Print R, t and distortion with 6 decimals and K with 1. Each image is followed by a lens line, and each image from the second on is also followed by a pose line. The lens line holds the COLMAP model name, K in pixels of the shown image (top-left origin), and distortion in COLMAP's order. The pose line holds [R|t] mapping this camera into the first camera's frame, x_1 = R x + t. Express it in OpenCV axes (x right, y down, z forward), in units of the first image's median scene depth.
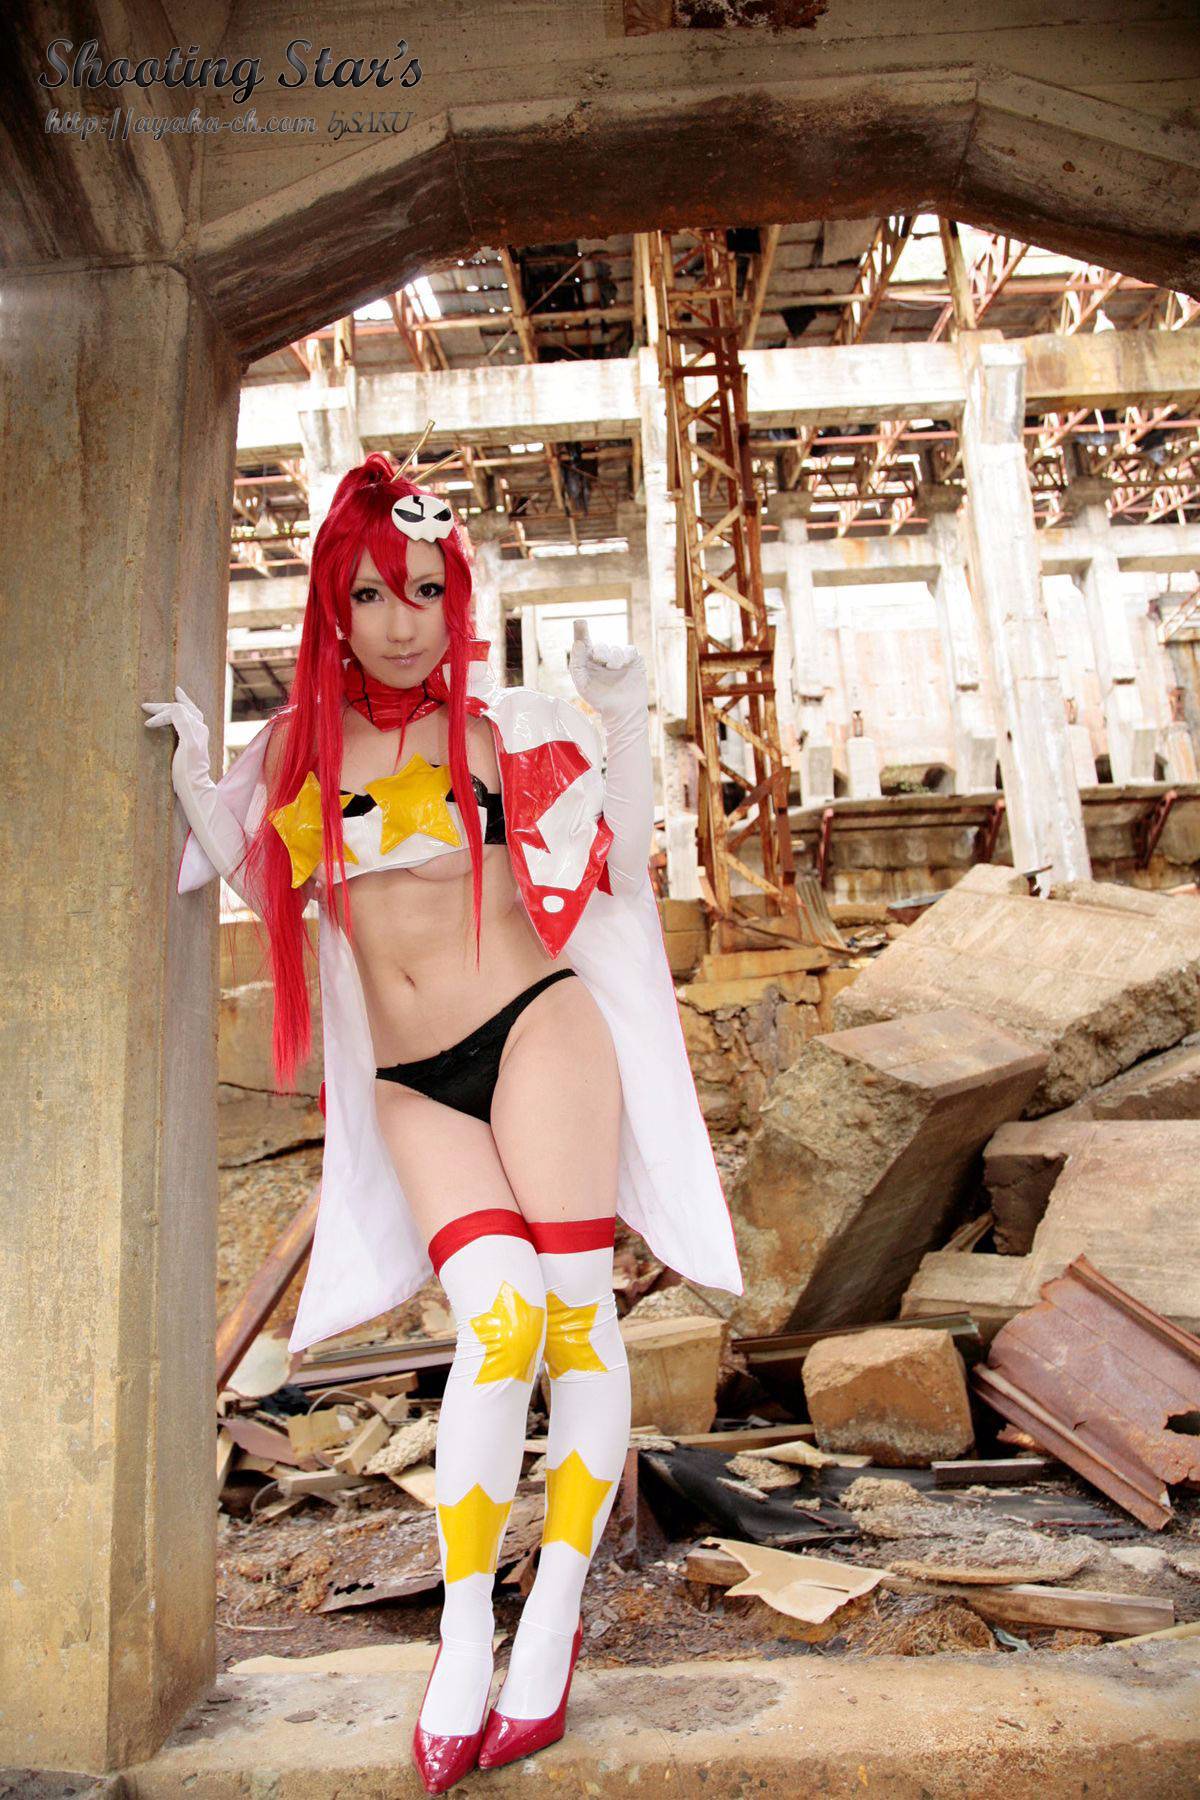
lens RADIAL K [[1258.3, 0, 594.2], [0, 1258.3, 900.9], [0, 0, 1]] dist [-0.118950, 0.069592]
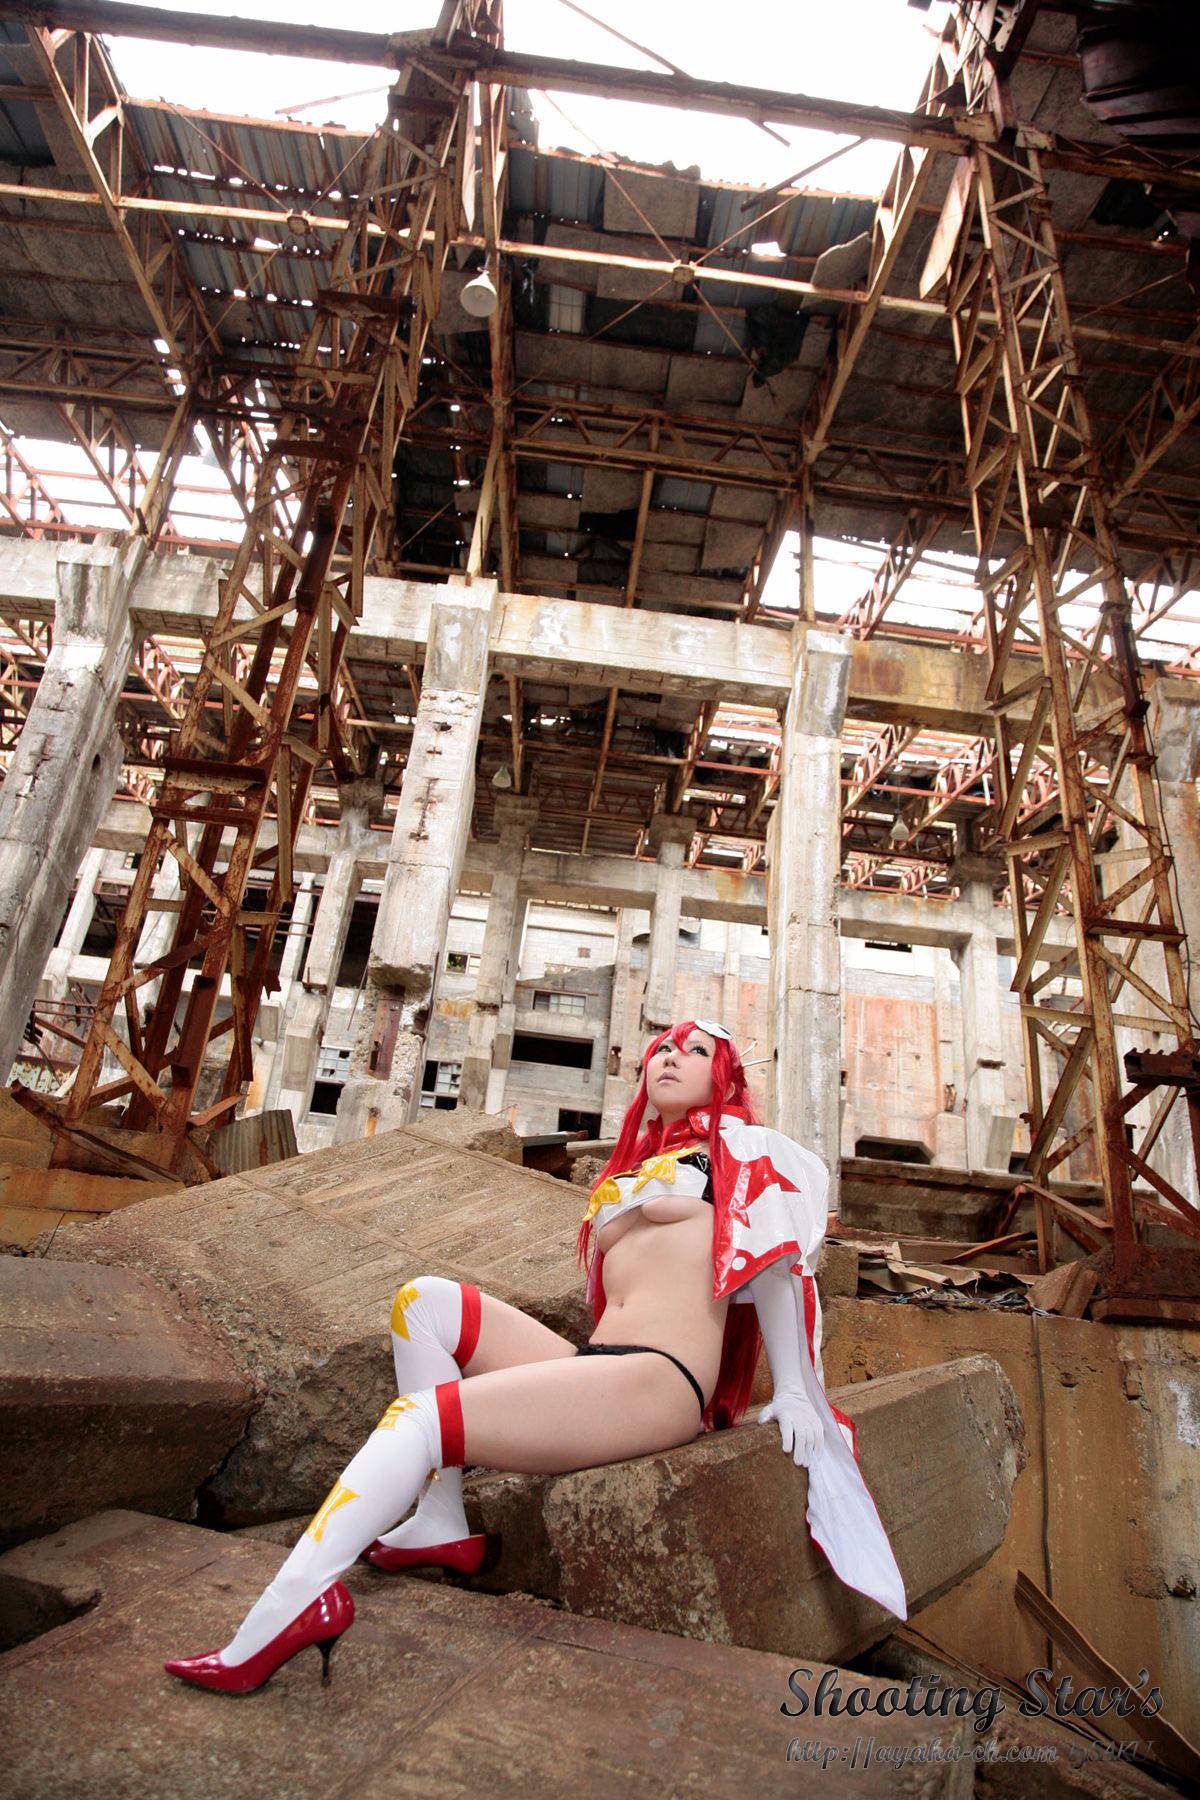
lens RADIAL K [[1259.7, 0, 602.1], [0, 1259.7, 901.2], [0, 0, 1]] dist [-0.118773, 0.067688]
pose [[0.982531, 0.181723, 0.040122, 0.127913], [-0.164584, 0.949130, -0.268450, 0.012729], [-0.086864, 0.257157, 0.962458, 0.125509]]
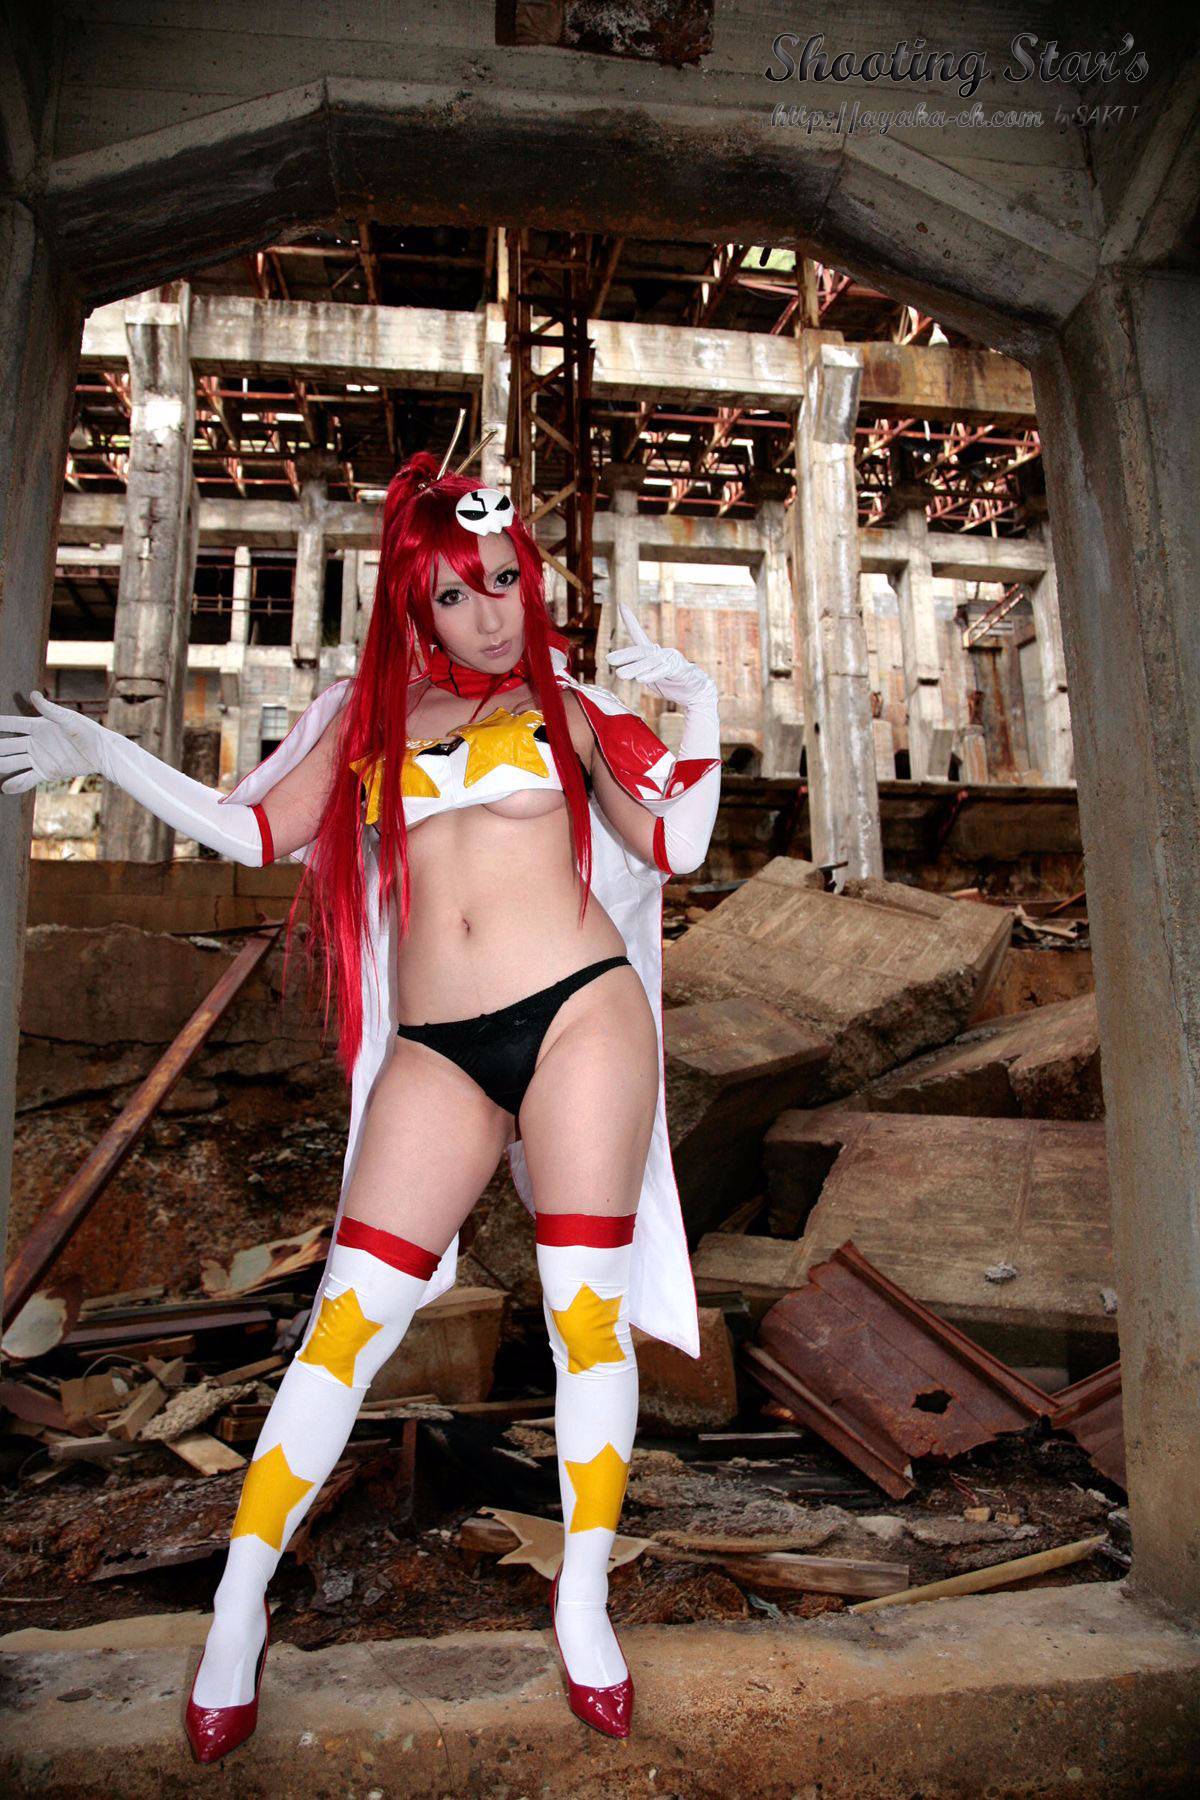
lens RADIAL K [[1259.7, 0, 602.1], [0, 1259.7, 901.2], [0, 0, 1]] dist [-0.118773, 0.067688]
pose [[0.984184, 0.067009, 0.163987, -0.001736], [-0.072383, 0.997011, 0.027010, -0.003618], [-0.161687, -0.038453, 0.986093, -0.002694]]
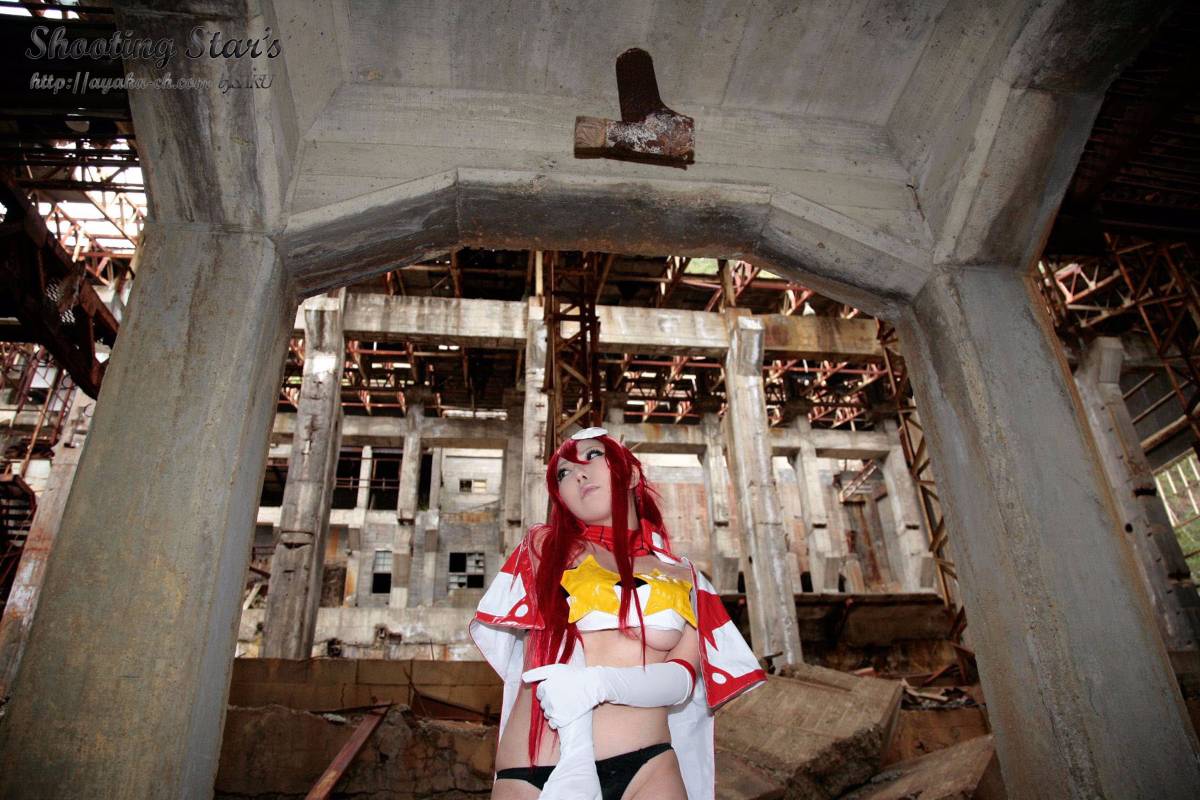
lens RADIAL K [[839.8, 0, 603.4], [0, 839.8, 401.5], [0, 0, 1]] dist [-0.118773, 0.067688]
pose [[0.985259, 0.098627, 0.139777, -0.005822], [-0.053579, 0.953874, -0.295388, -0.004215], [-0.162463, 0.283545, 0.945097, 0.000550]]
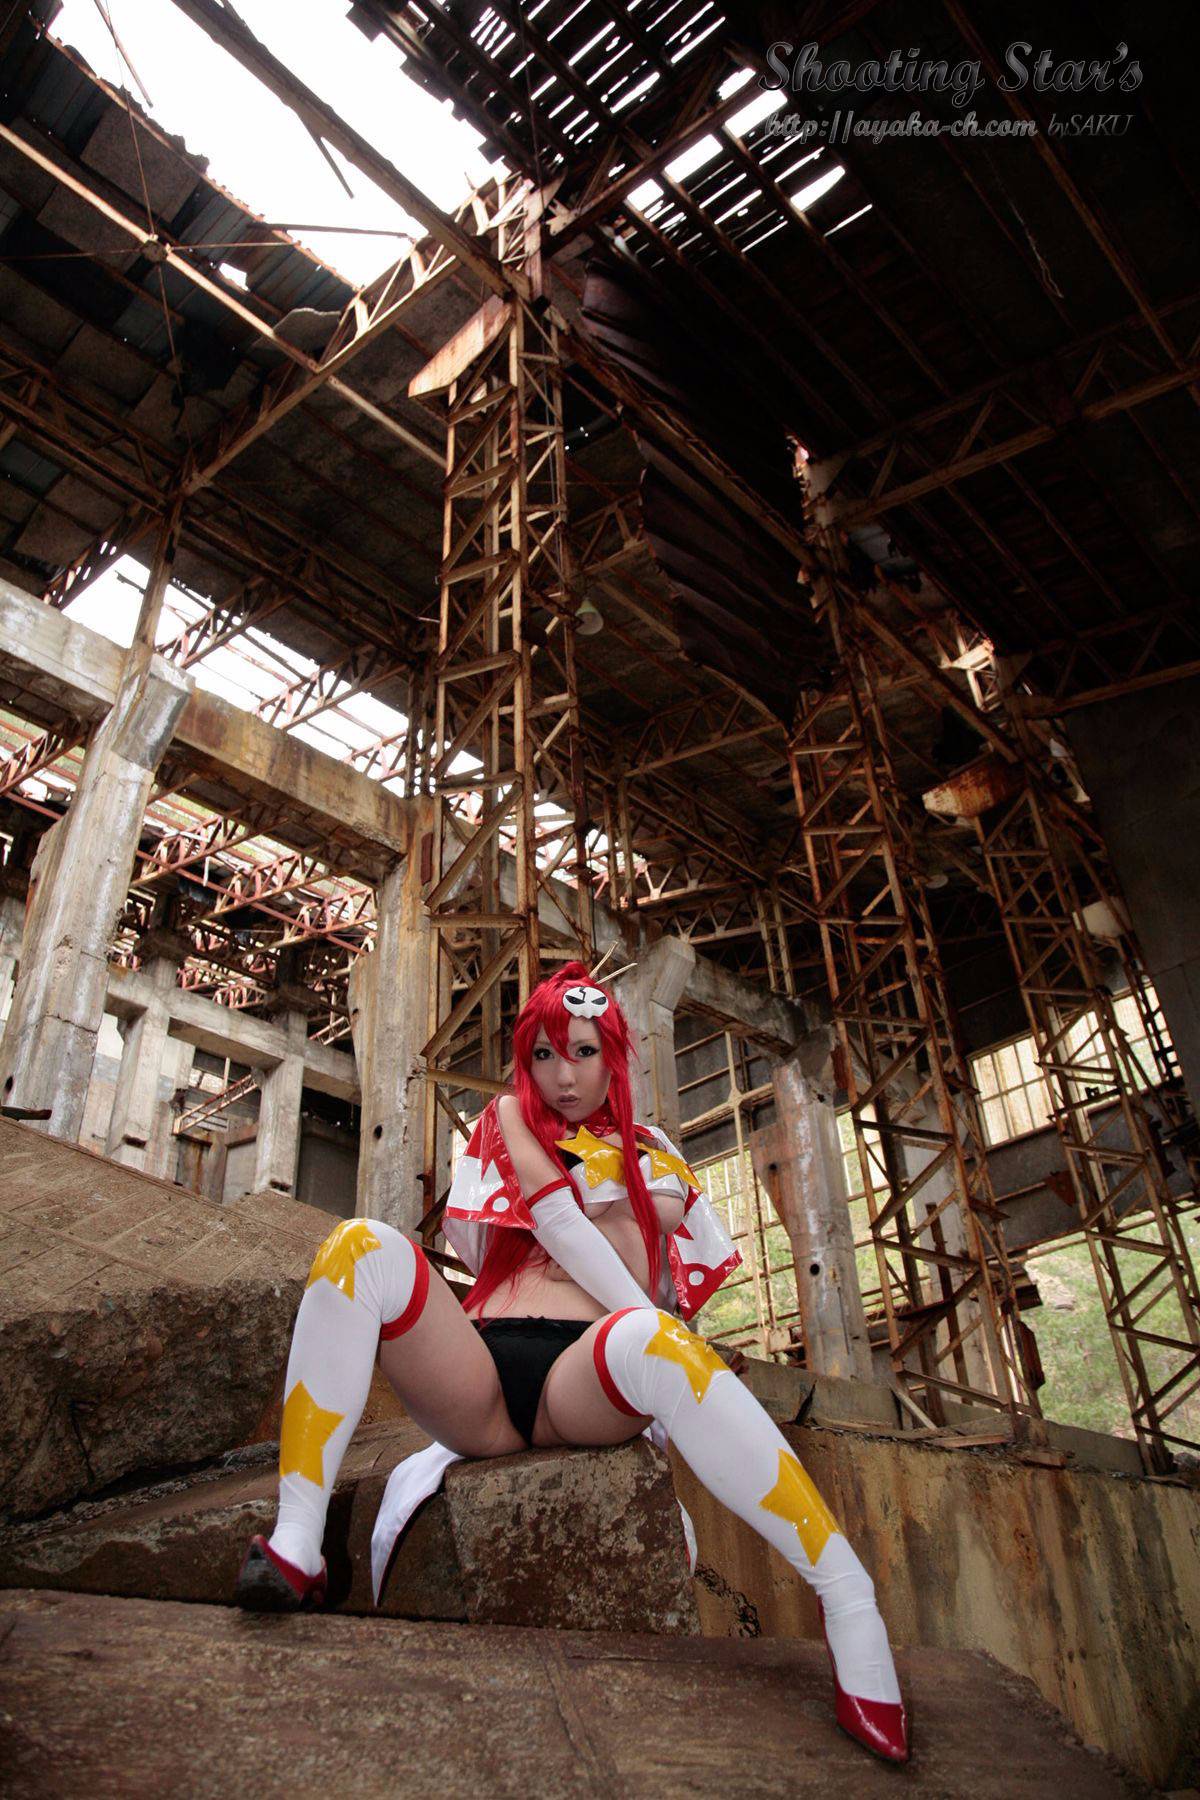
lens RADIAL K [[1245.1, 0, 618.6], [0, 1245.1, 903.2], [0, 0, 1]] dist [-0.122269, 0.069500]
pose [[0.663939, 0.436562, 0.607124, 0.066245], [-0.159042, 0.875757, -0.455802, 0.037034], [-0.730679, 0.206066, 0.650881, 0.174552]]
